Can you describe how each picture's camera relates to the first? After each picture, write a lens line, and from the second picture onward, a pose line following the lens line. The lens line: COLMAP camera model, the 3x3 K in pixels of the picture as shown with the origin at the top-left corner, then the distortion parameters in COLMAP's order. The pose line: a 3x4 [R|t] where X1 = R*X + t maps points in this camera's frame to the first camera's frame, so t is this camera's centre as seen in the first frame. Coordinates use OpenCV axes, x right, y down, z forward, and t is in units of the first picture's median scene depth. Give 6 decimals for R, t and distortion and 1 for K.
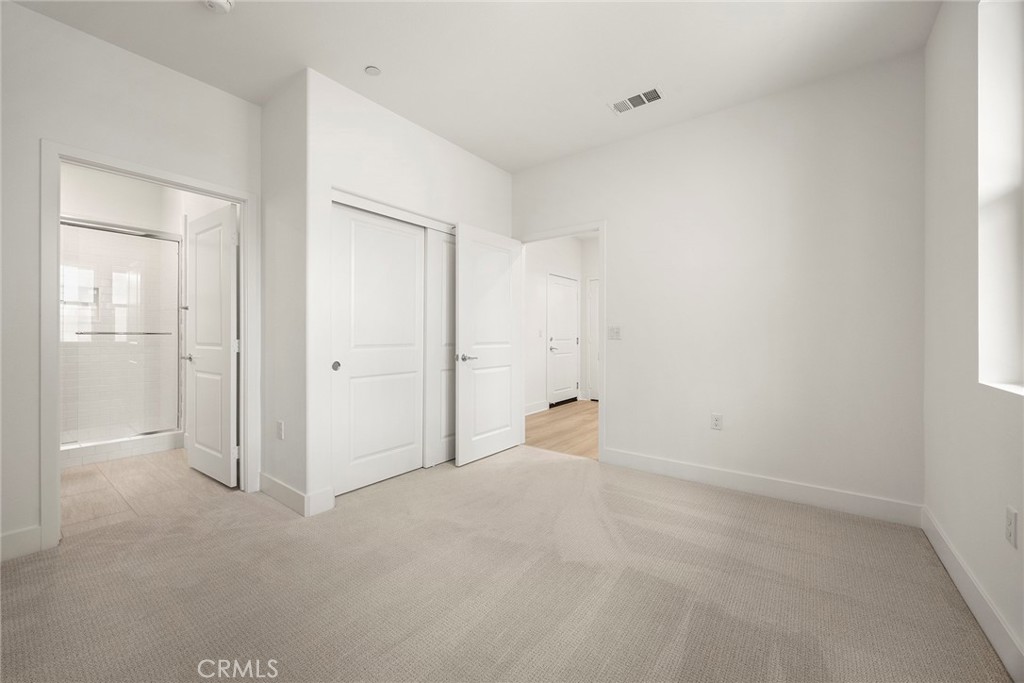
lens RADIAL K [[396.2, 0, 517.8], [0, 396.2, 336.4], [0, 0, 1]] dist [-0.001440, -0.000211]
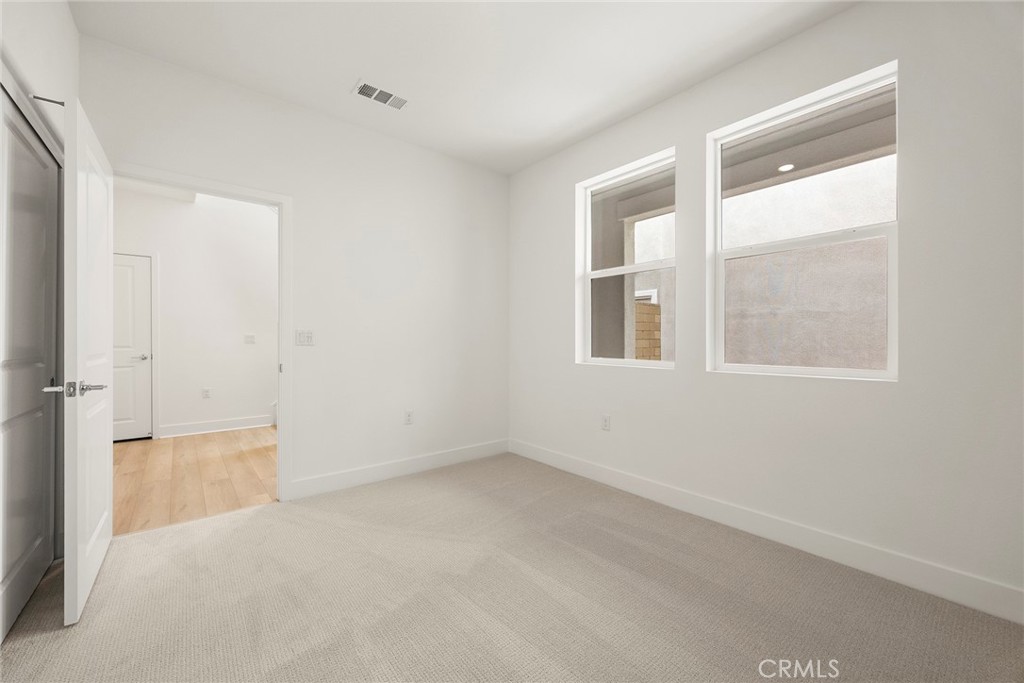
lens RADIAL K [[396.2, 0, 517.6], [0, 396.2, 342.7], [0, 0, 1]] dist [-0.001440, -0.000211]
pose [[0.245772, -0.004045, 0.969319, -0.487195], [-0.000516, 0.999991, 0.004304, -0.002436], [-0.969327, -0.001558, 0.245768, 0.396758]]
